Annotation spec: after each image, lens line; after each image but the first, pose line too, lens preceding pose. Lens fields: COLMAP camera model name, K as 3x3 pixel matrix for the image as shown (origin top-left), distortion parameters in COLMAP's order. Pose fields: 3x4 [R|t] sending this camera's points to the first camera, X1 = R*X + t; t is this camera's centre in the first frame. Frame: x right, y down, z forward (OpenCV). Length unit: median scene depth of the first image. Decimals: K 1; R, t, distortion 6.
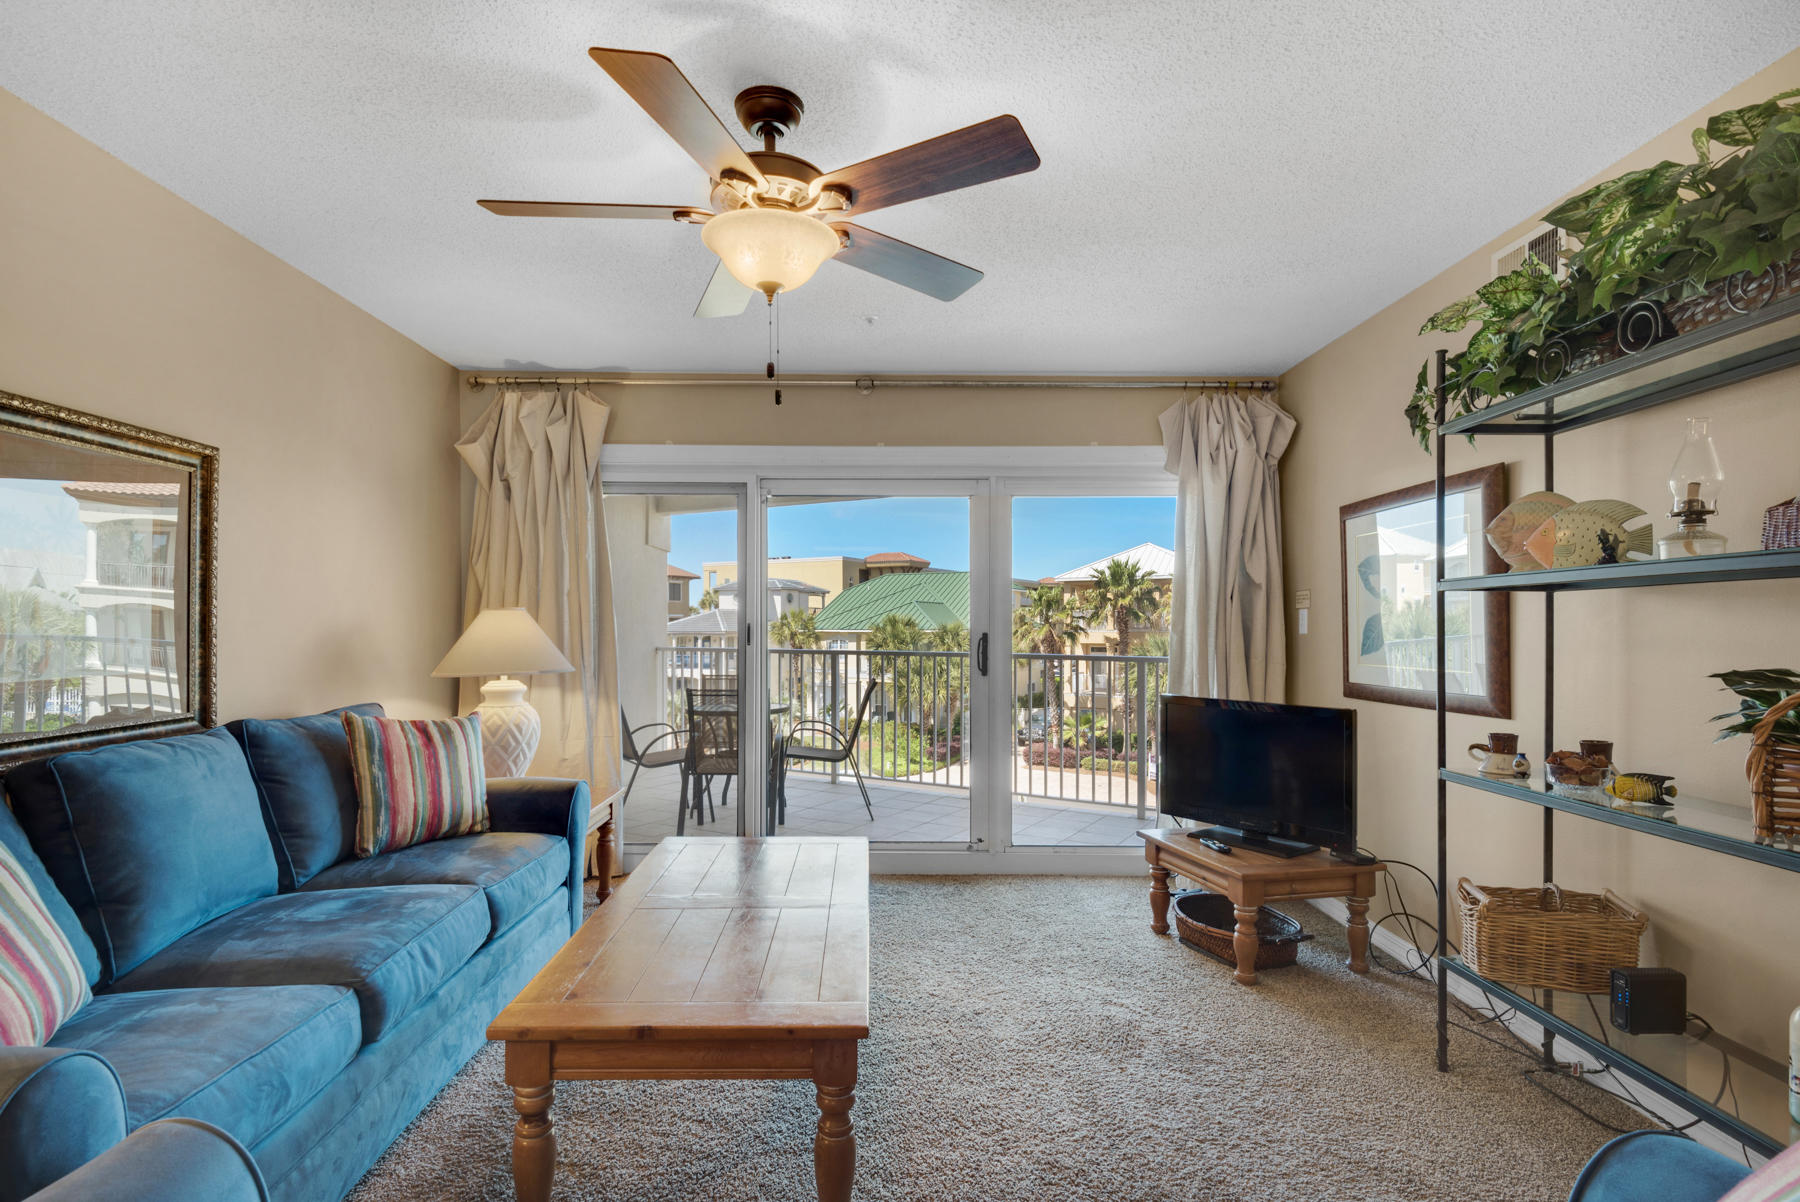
lens RADIAL K [[873.6, 0, 890.1], [0, 873.6, 619.7], [0, 0, 1]] dist [0.025206, -0.003045]
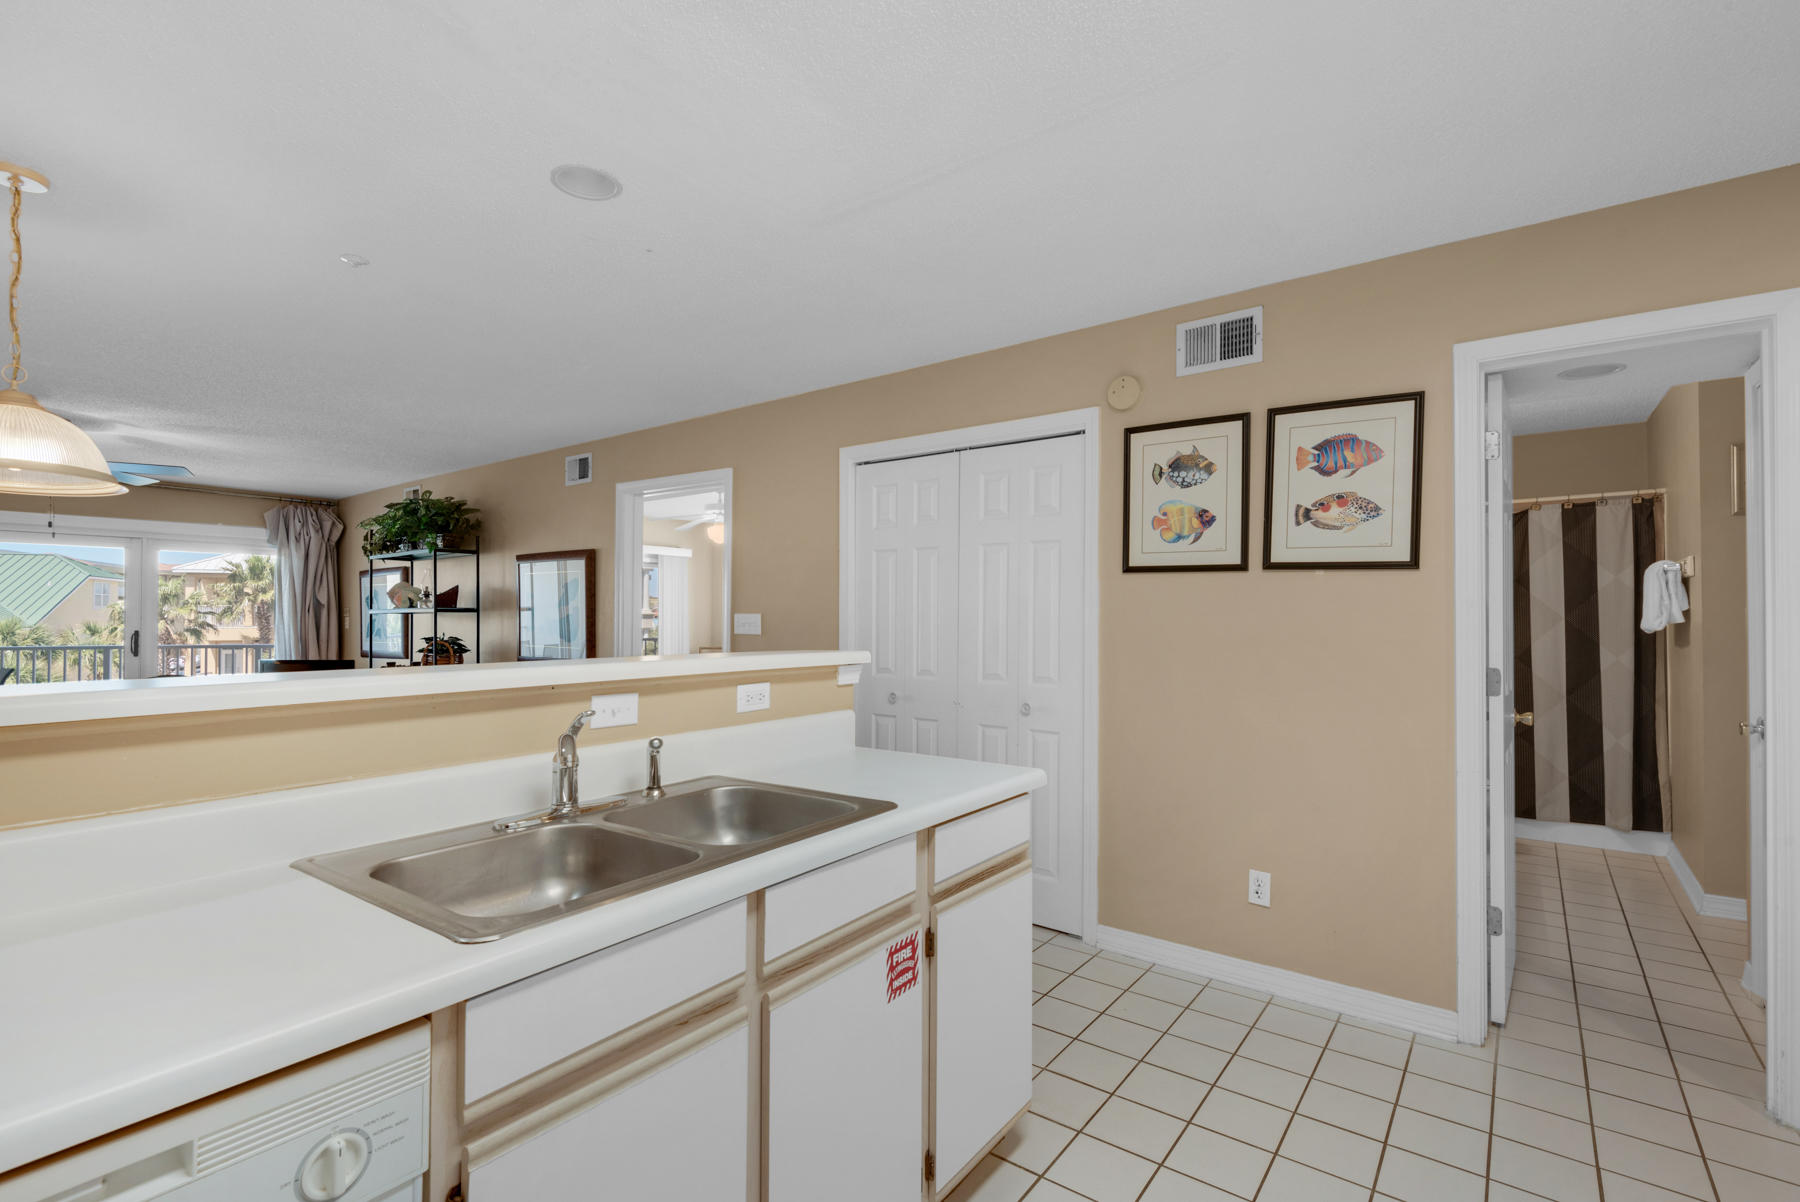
lens RADIAL K [[829.8, 0, 894.9], [0, 829.8, 603.4], [0, 0, 1]] dist [-0.000172, -0.000315]
pose [[0.617039, 0.013421, 0.786818, -0.266672], [-0.002896, 0.999887, -0.014785, -0.019783], [-0.786927, 0.006844, 0.617008, -1.214863]]
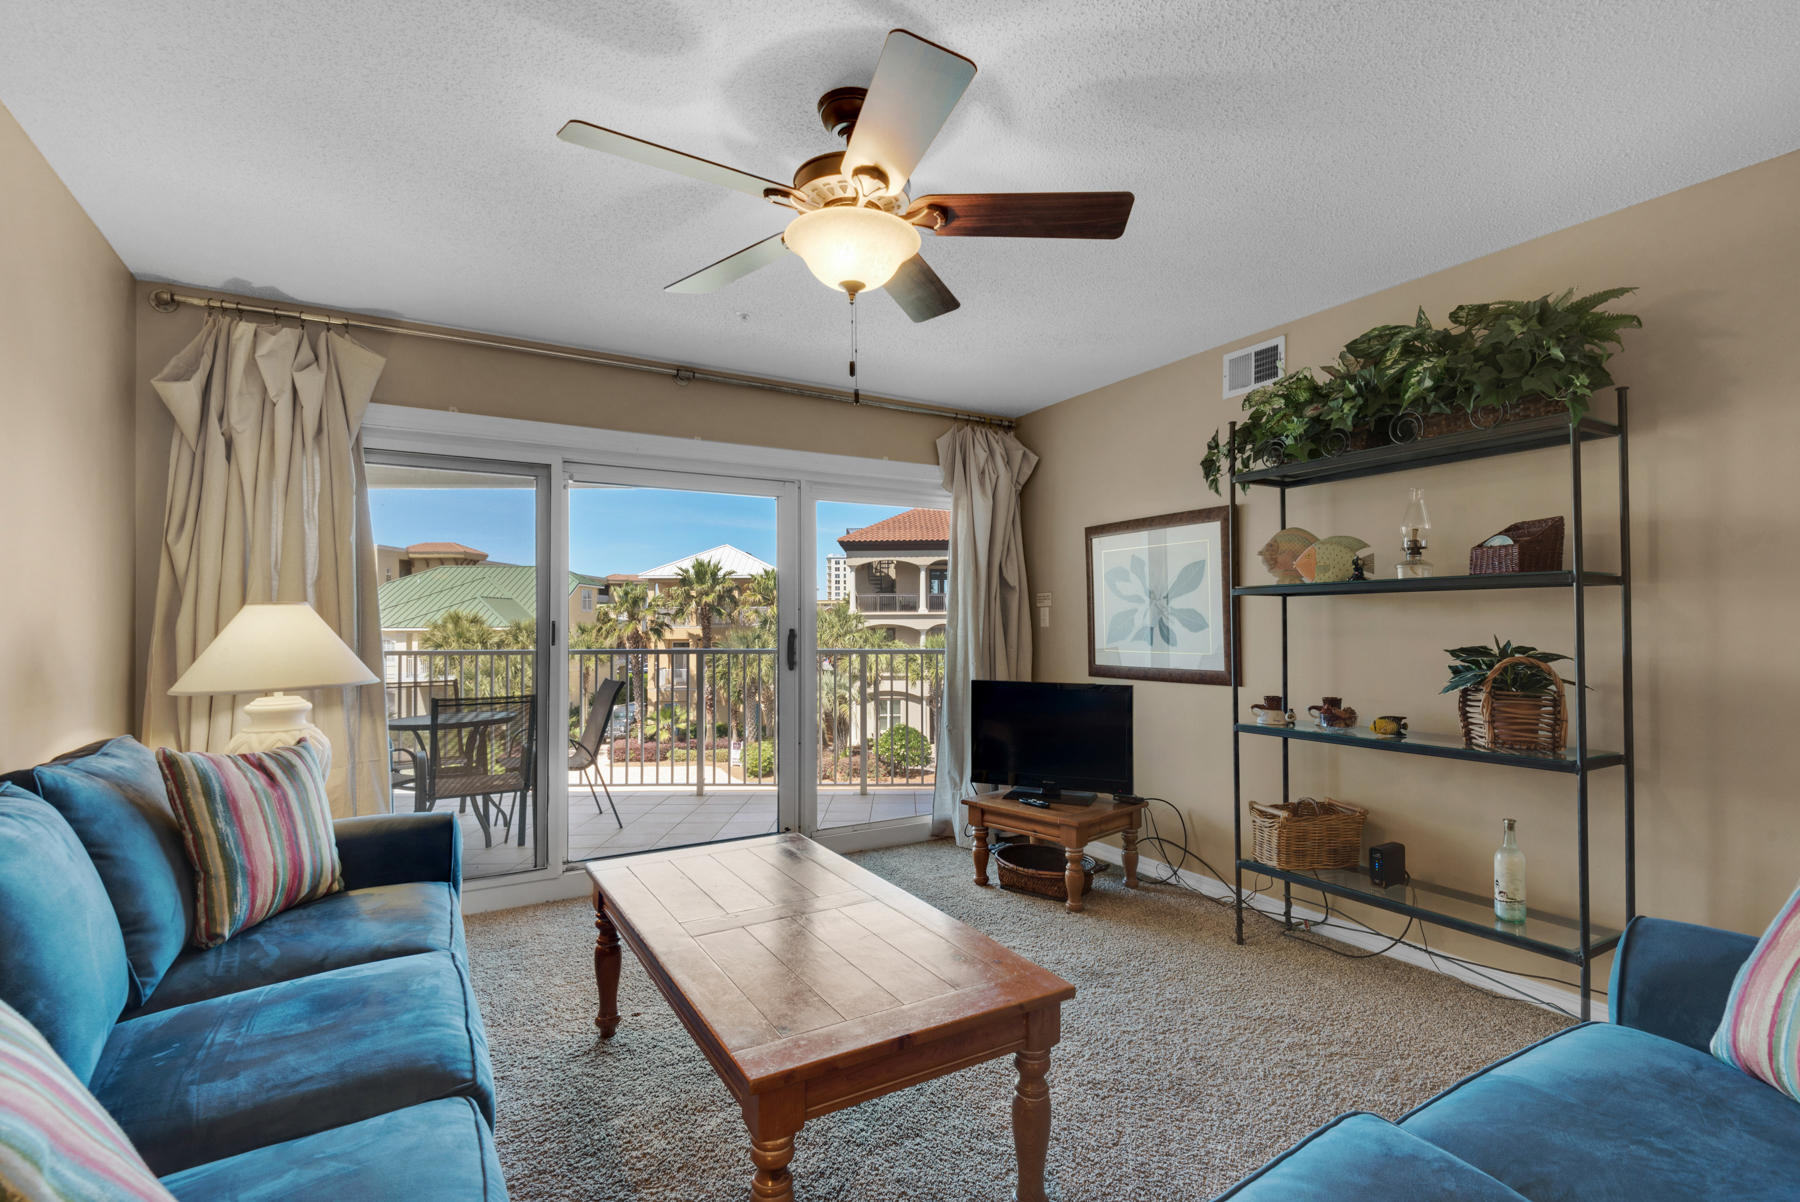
lens RADIAL K [[832.4, 0, 902.2], [0, 832.4, 604.1], [0, 0, 1]] dist [0.022078, -0.003070]
pose [[0.868559, 0.005674, 0.495554, -0.293217], [0.001392, 0.999903, -0.013889, -0.000781], [-0.495584, 0.012754, 0.868466, 0.075371]]
